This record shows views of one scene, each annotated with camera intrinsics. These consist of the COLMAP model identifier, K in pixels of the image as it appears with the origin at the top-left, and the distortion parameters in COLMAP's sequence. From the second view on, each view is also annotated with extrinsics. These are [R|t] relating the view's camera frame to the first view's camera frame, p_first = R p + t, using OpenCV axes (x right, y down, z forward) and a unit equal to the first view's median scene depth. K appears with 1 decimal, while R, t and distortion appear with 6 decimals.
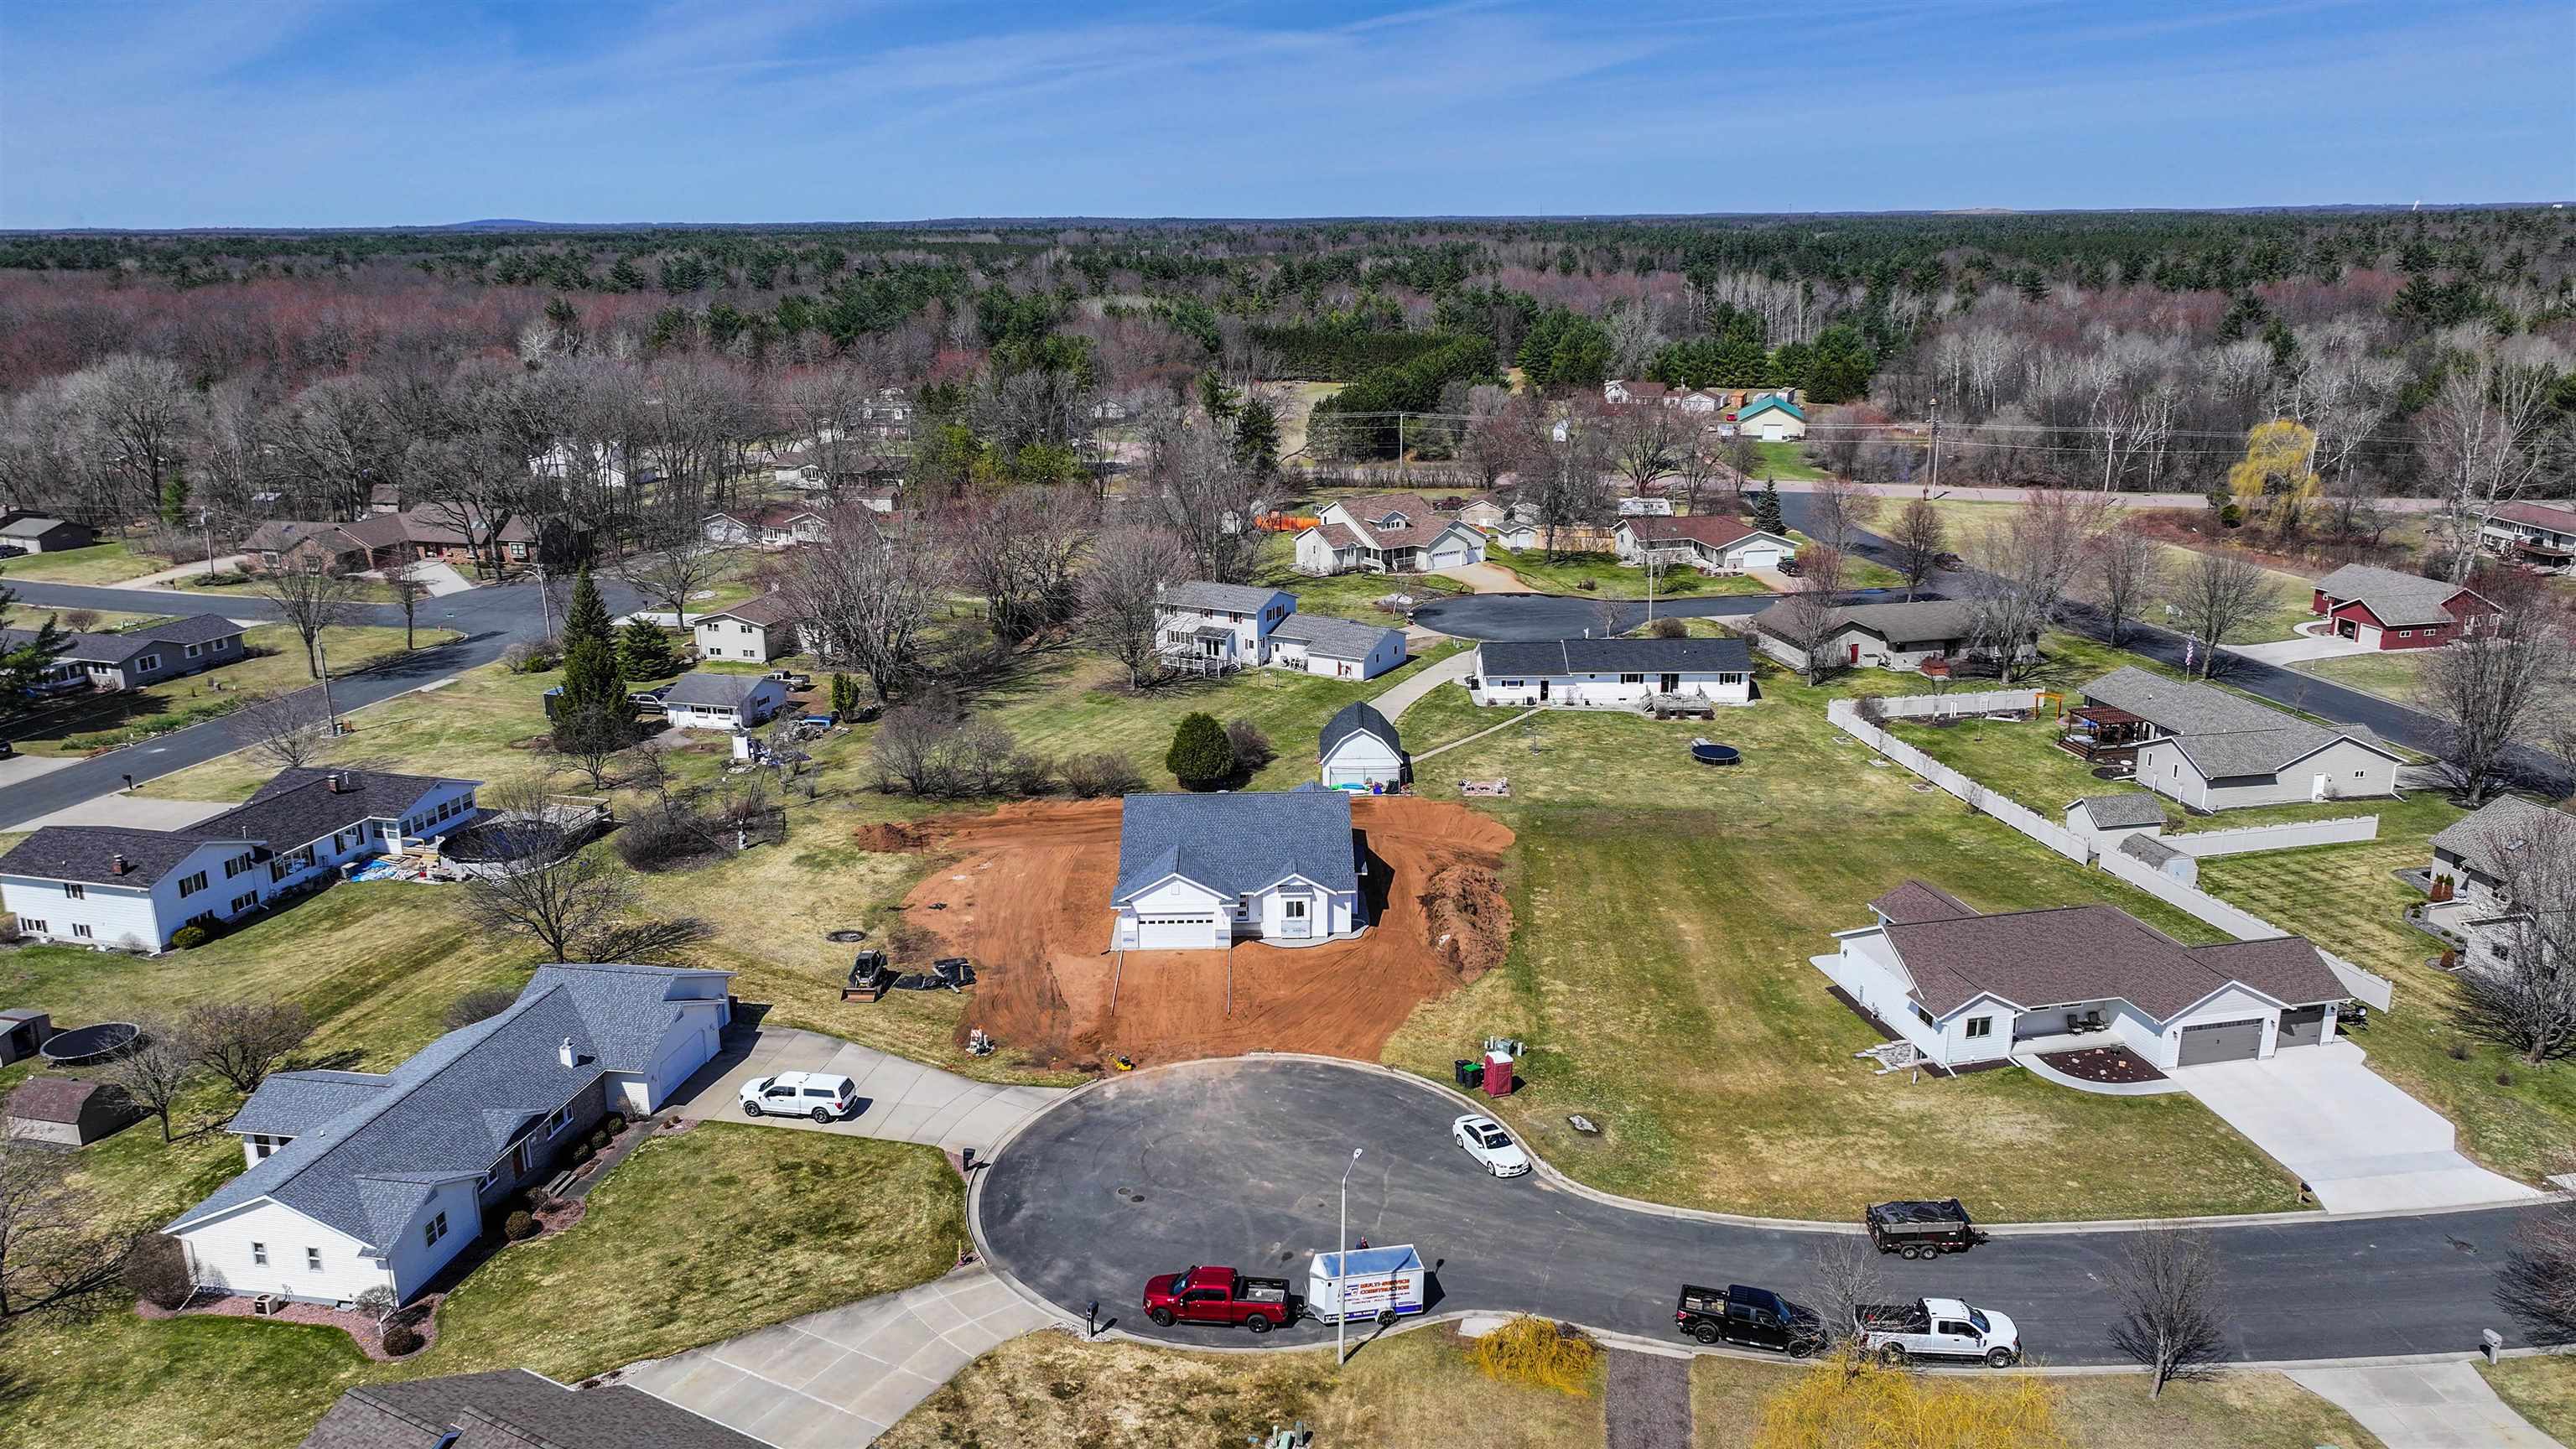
lens RADIAL K [[1802.4, 0, 1288.0], [0, 1802.4, 724.5], [0, 0, 1]] dist [0.002889, 0.010210]
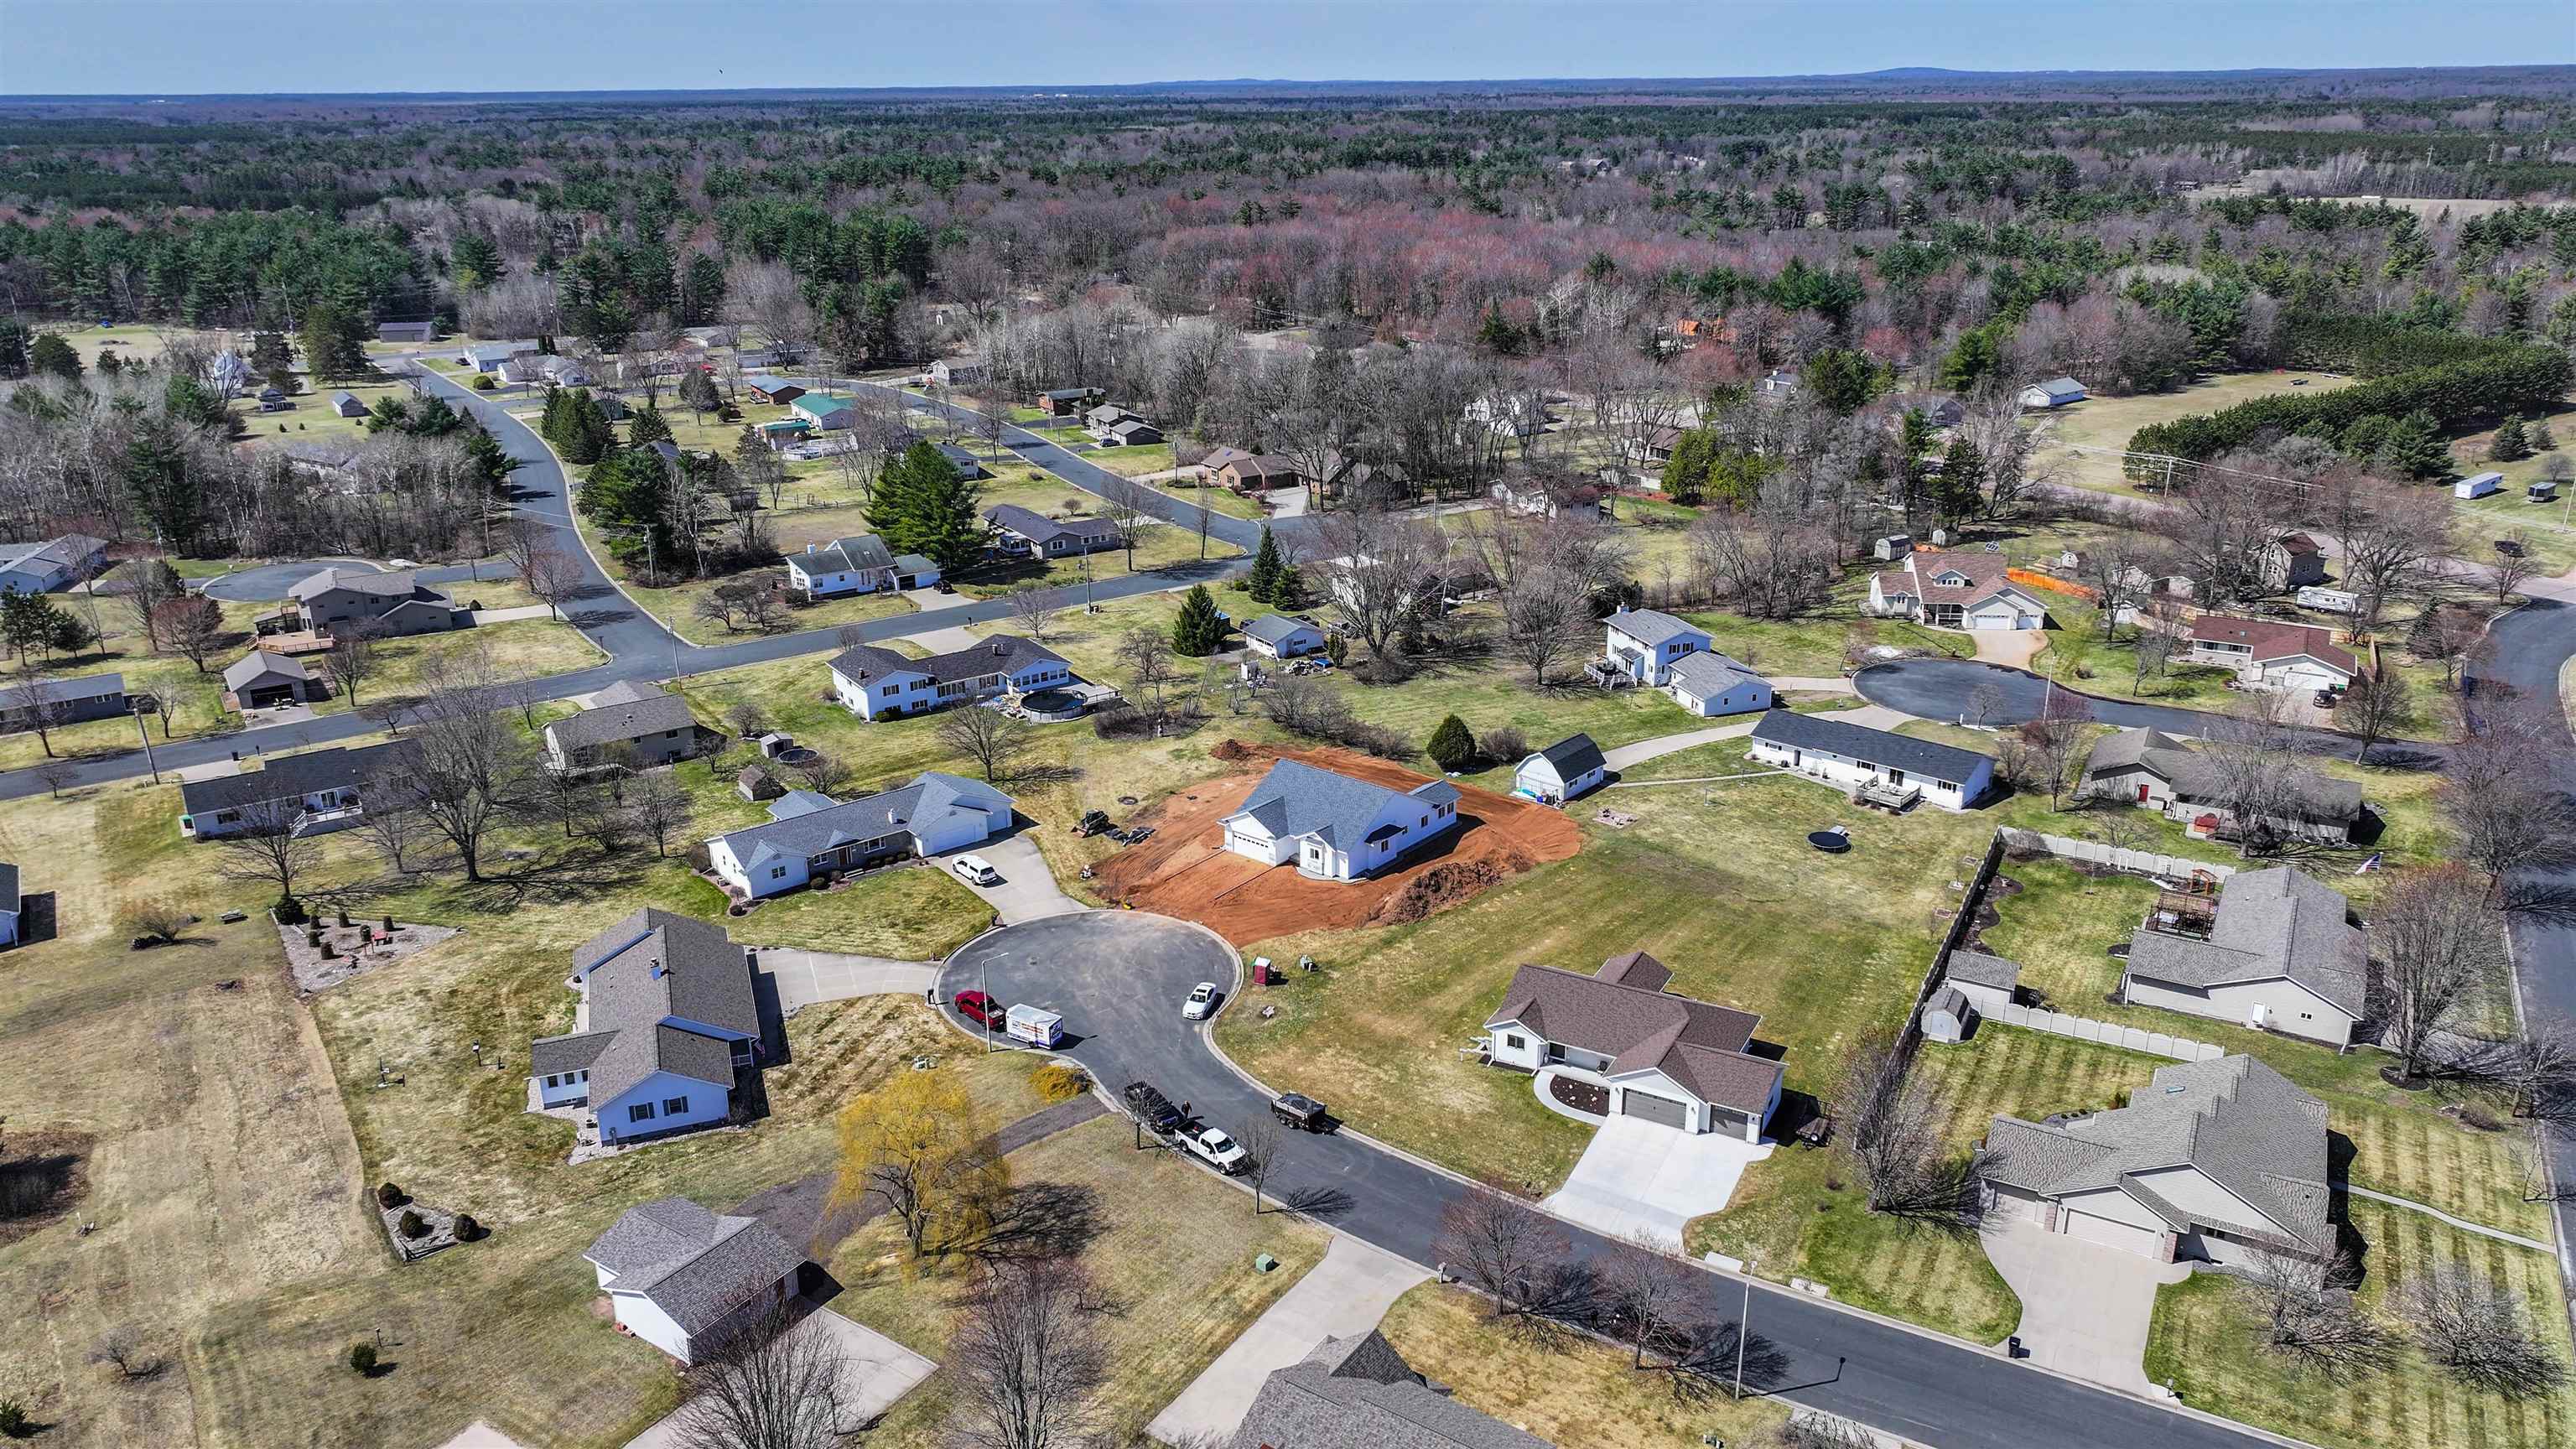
lens RADIAL K [[1802.4, 0, 1288.0], [0, 1802.4, 724.5], [0, 0, 1]] dist [0.002889, 0.010210]
pose [[0.754862, 0.222773, -0.616891, 0.792988], [-0.174746, 0.974864, 0.138216, -0.188240], [0.632176, 0.003465, 0.774817, -0.198409]]
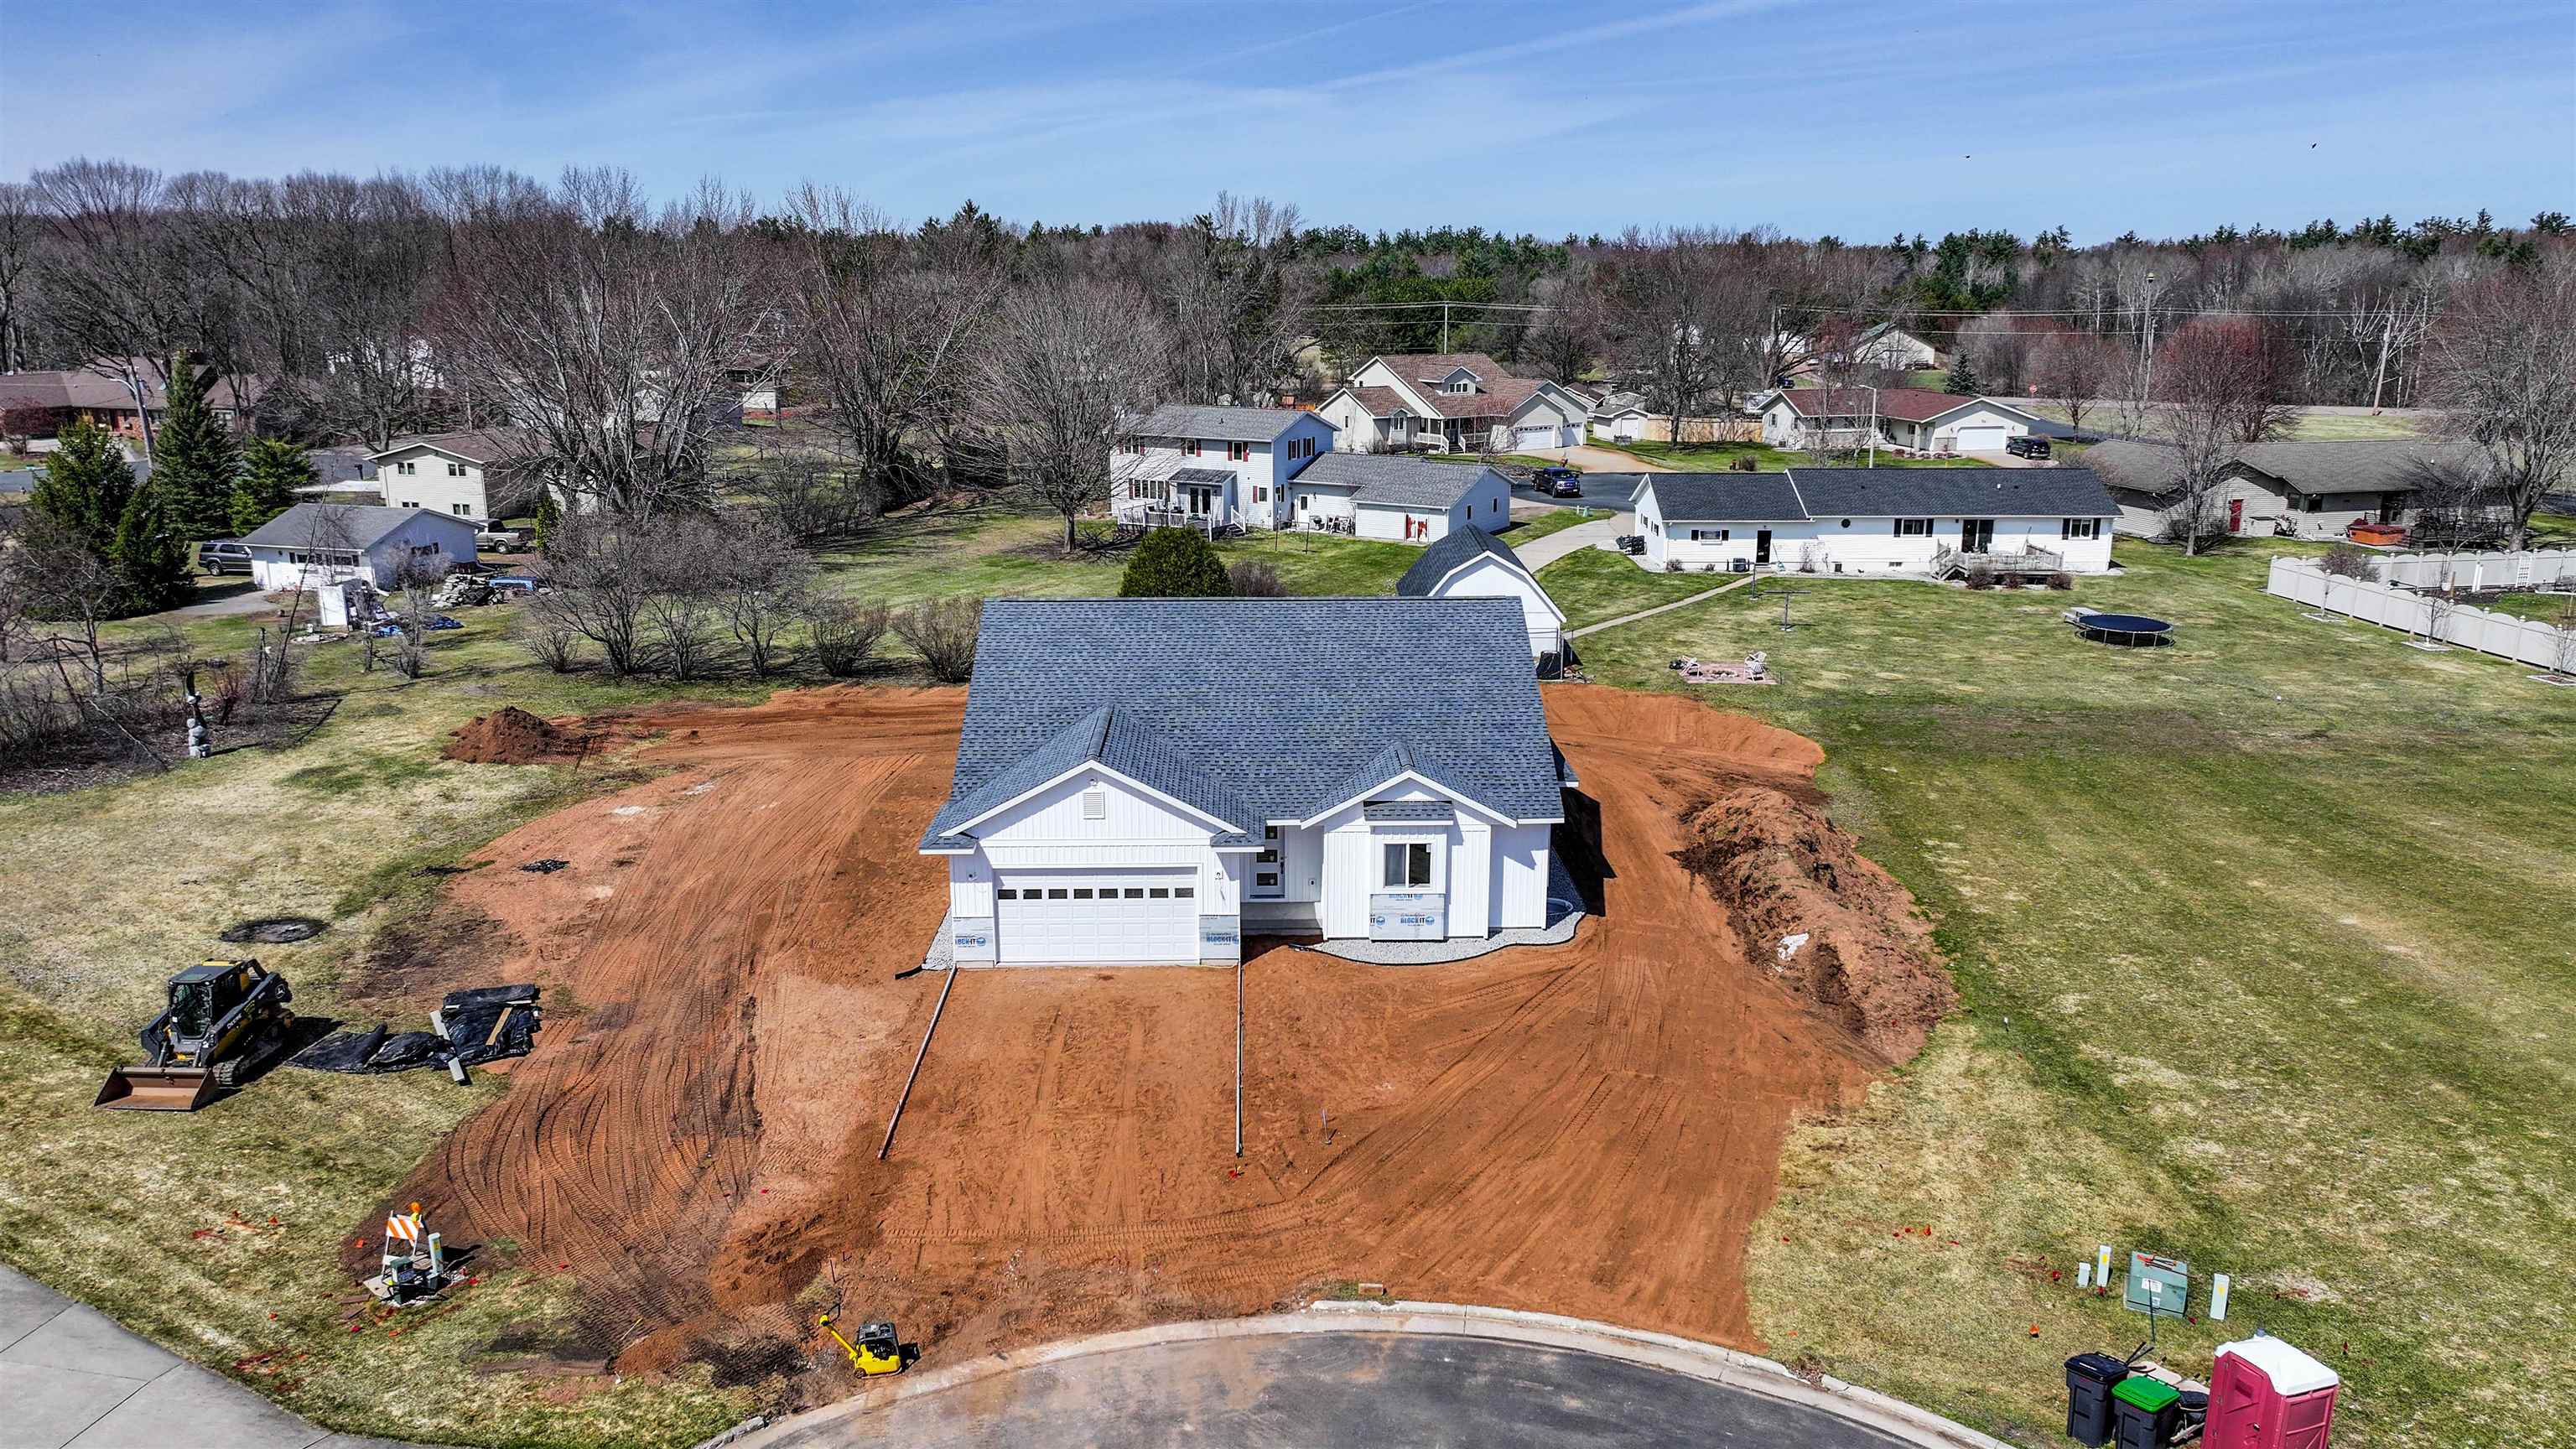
lens RADIAL K [[1802.4, 0, 1288.0], [0, 1802.4, 724.5], [0, 0, 1]] dist [0.002889, 0.010210]
pose [[0.999953, 0.007358, 0.006259, -0.020619], [-0.007185, 0.999600, -0.027338, 0.070979], [-0.006457, 0.027292, 0.999607, 0.523474]]
